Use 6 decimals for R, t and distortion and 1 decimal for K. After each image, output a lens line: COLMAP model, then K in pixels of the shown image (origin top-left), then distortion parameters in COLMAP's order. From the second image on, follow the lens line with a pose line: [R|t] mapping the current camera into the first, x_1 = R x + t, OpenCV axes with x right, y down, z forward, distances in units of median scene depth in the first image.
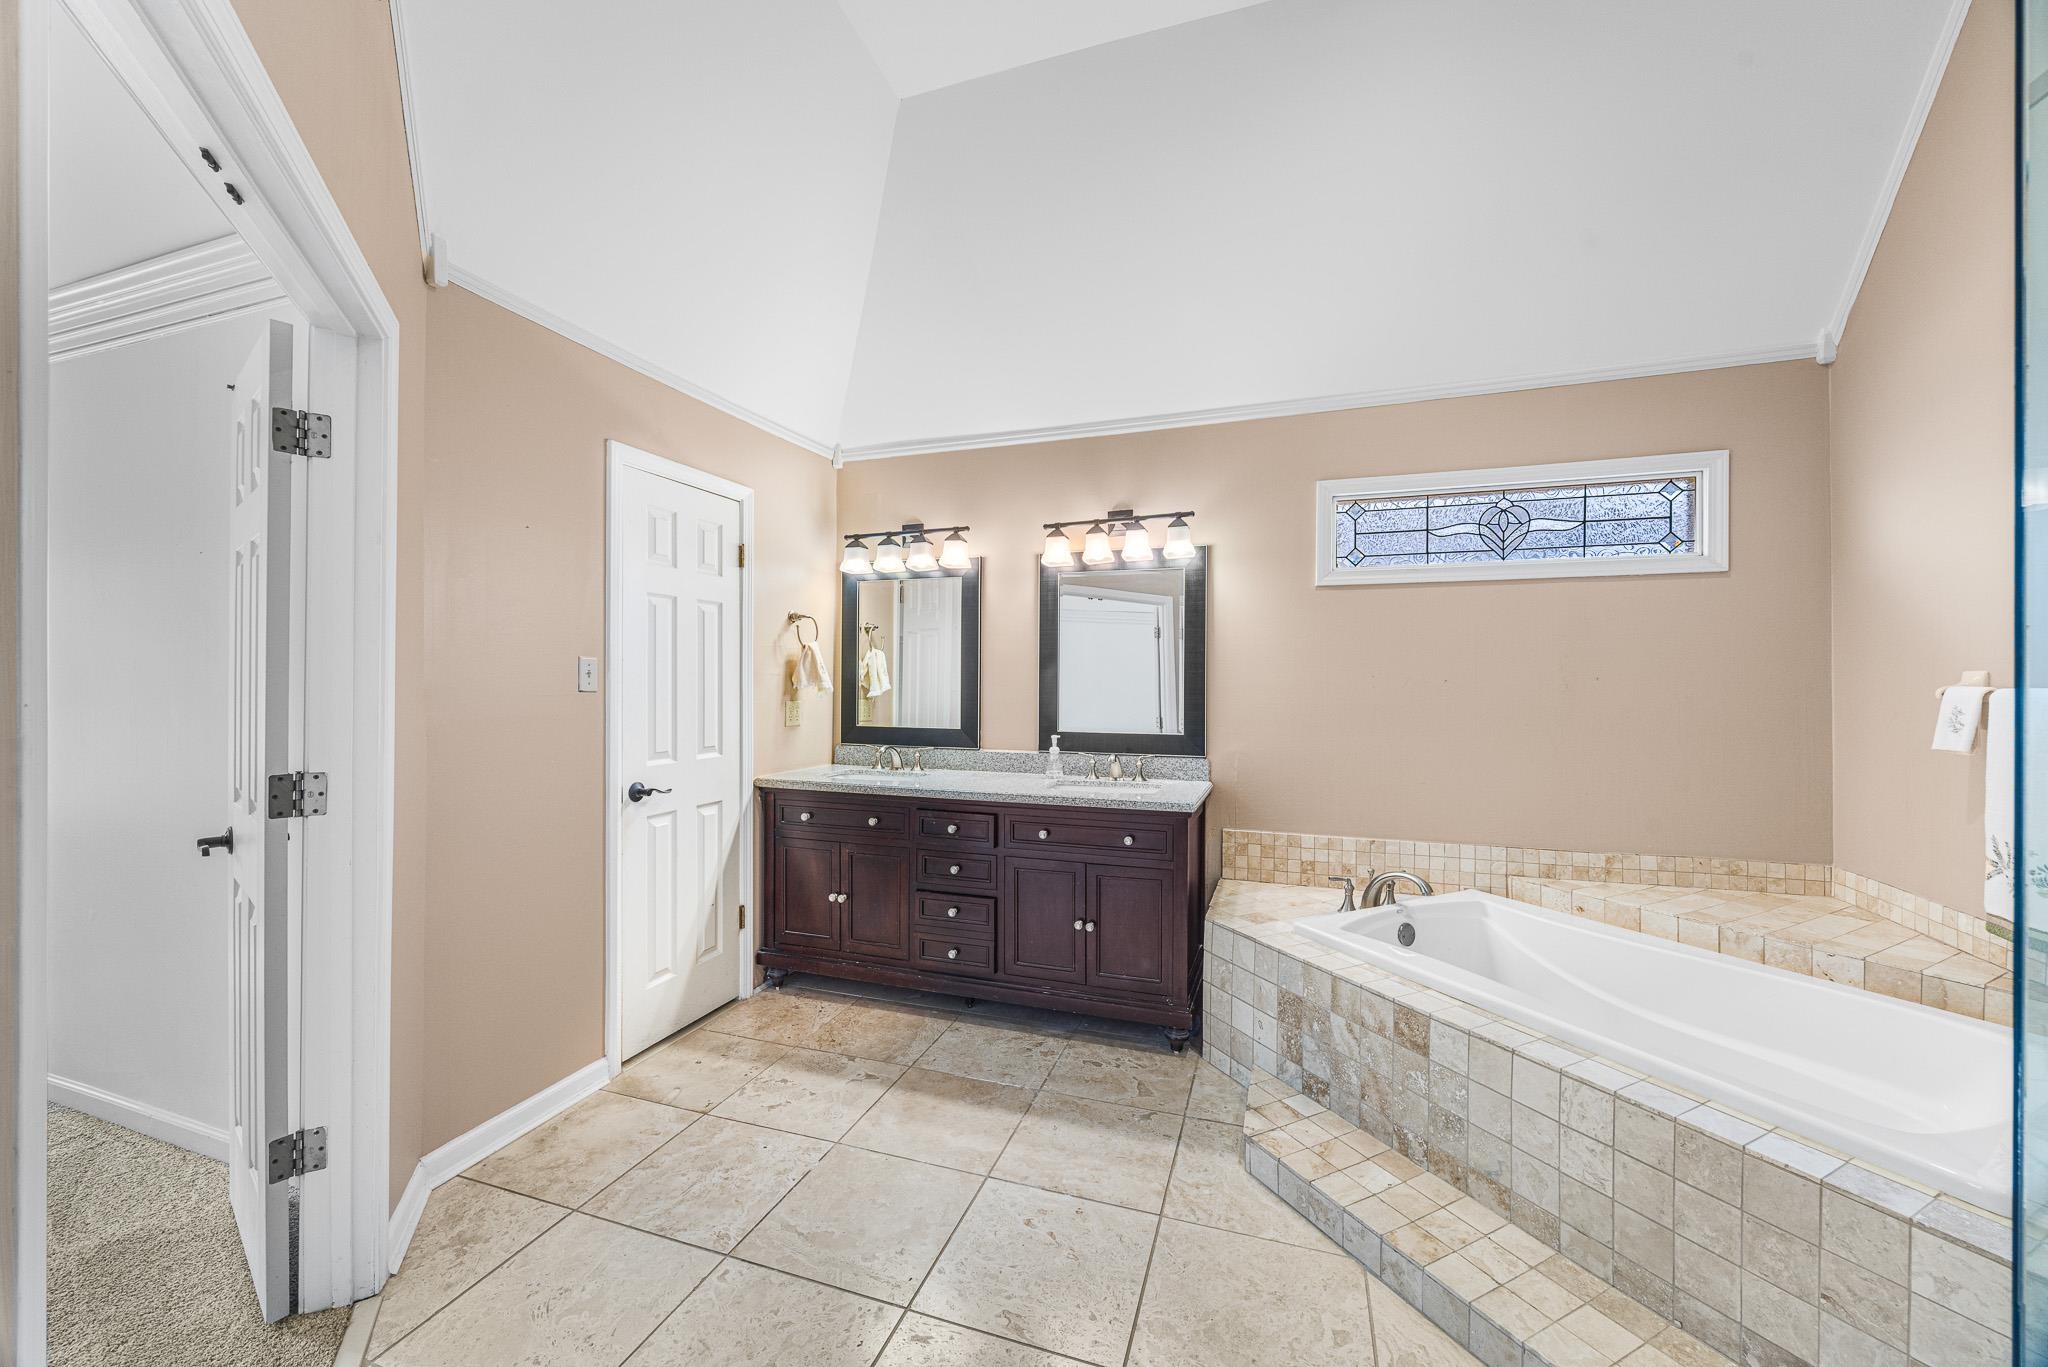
lens RADIAL K [[787.2, 0, 1020.7], [0, 787.2, 687.0], [0, 0, 1]] dist [-0.006259, -0.000006]
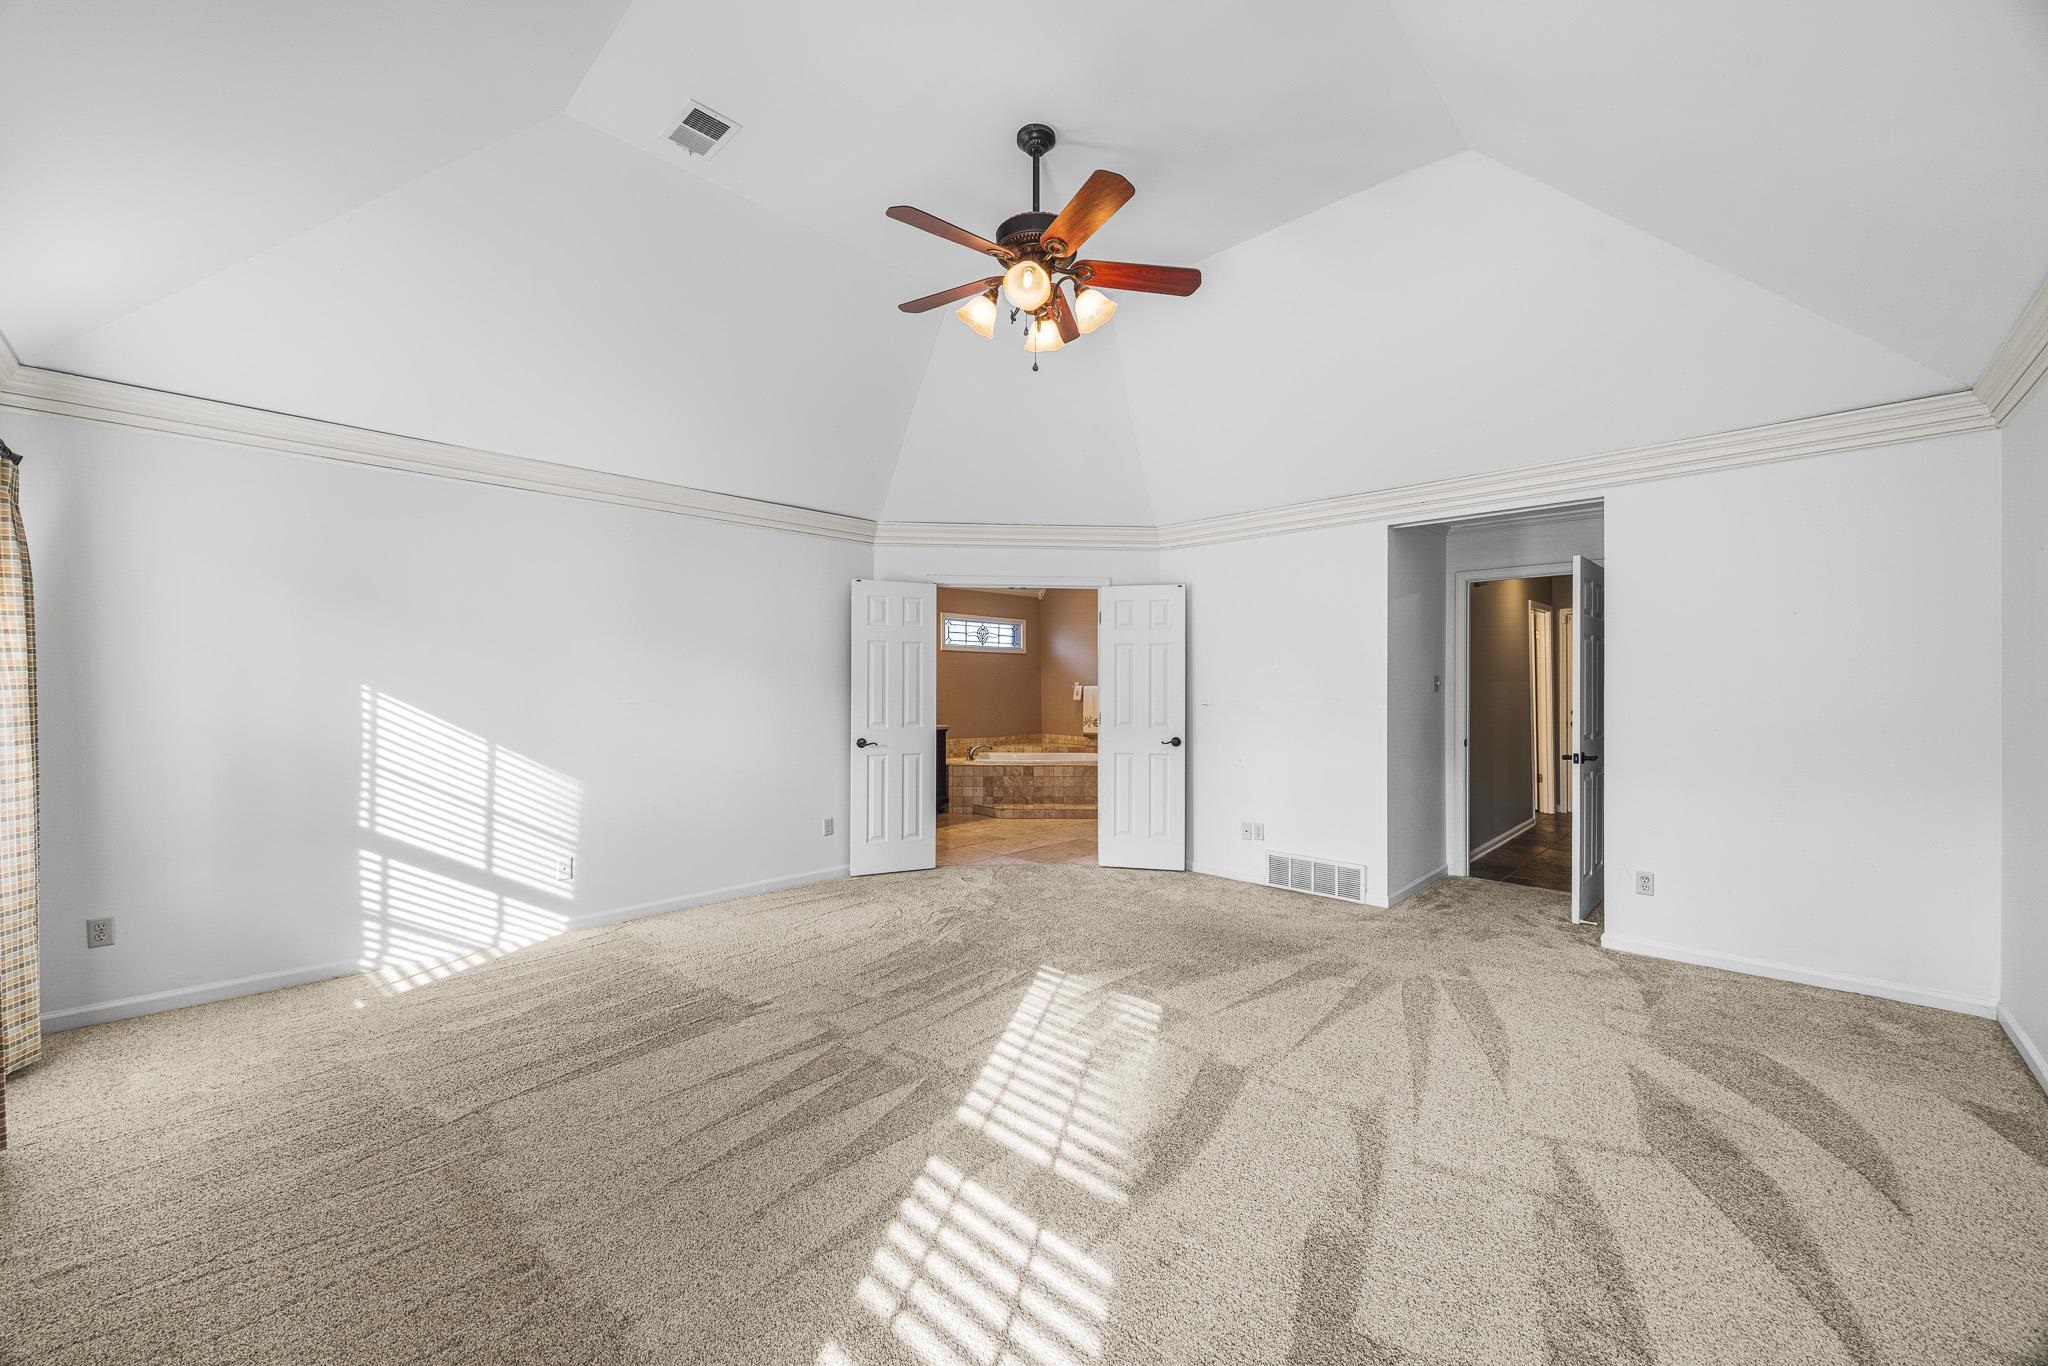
lens RADIAL K [[787.2, 0, 1020.7], [0, 787.2, 686.5], [0, 0, 1]] dist [-0.006259, -0.000006]
pose [[0.425176, -0.002092, 0.905108, -2.636434], [0.014058, 0.999892, -0.004293, 0.019437], [-0.905001, 0.014549, 0.425160, -0.564486]]
